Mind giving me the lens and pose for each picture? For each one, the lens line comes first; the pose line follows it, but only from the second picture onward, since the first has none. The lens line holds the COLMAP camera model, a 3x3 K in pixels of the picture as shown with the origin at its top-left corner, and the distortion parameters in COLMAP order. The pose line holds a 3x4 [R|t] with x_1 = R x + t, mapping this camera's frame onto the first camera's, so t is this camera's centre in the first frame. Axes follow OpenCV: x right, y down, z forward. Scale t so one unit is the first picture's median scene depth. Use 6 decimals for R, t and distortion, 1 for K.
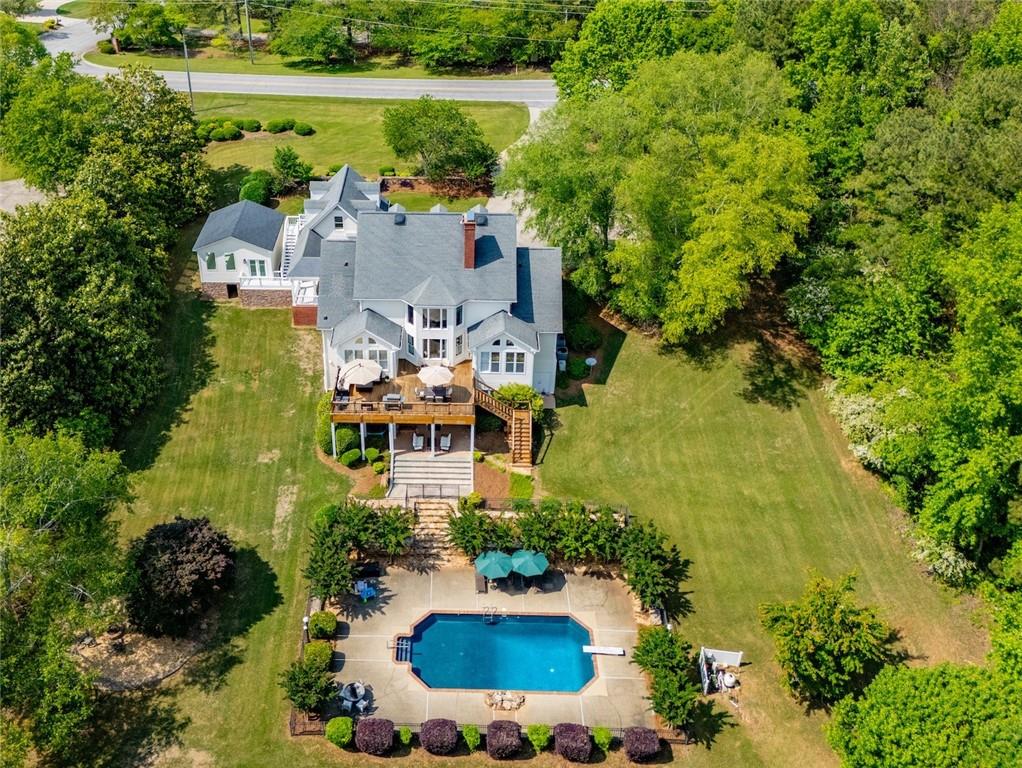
lens RADIAL K [[881.3, 0, 508.9], [0, 881.3, 384.6], [0, 0, 1]] dist [0.013849, 0.001894]
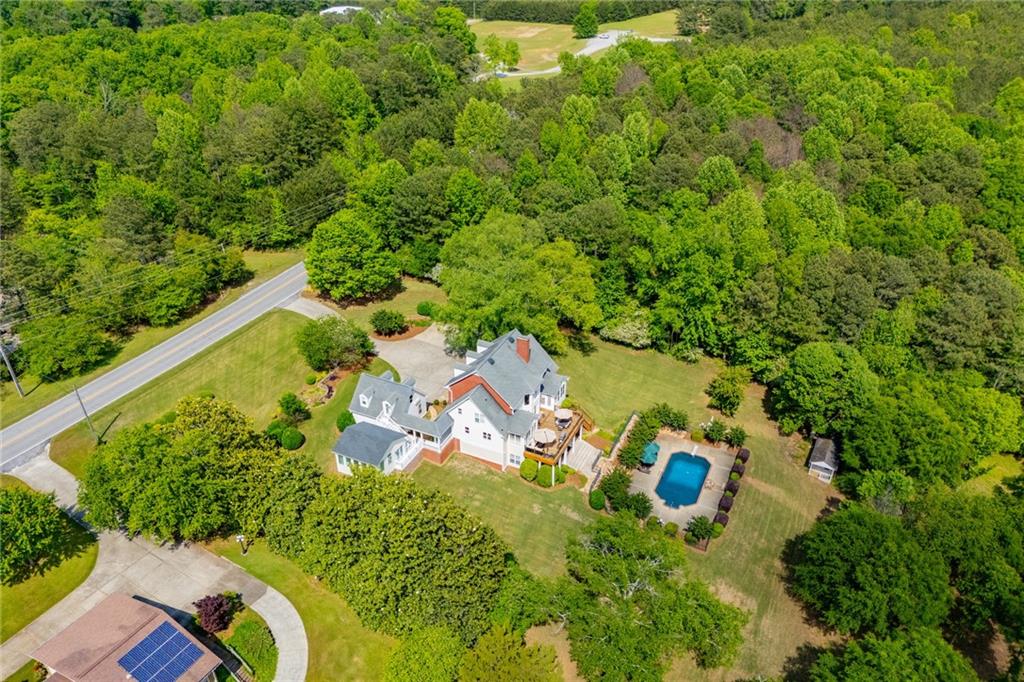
lens RADIAL K [[696.7, 0, 512.3], [0, 696.7, 340.5], [0, 0, 1]] dist [0.011968, -0.002089]
pose [[0.446715, -0.478928, 0.755694, -1.215450], [0.546437, 0.814862, 0.193410, -0.499324], [-0.708416, 0.326540, 0.625715, 0.066099]]
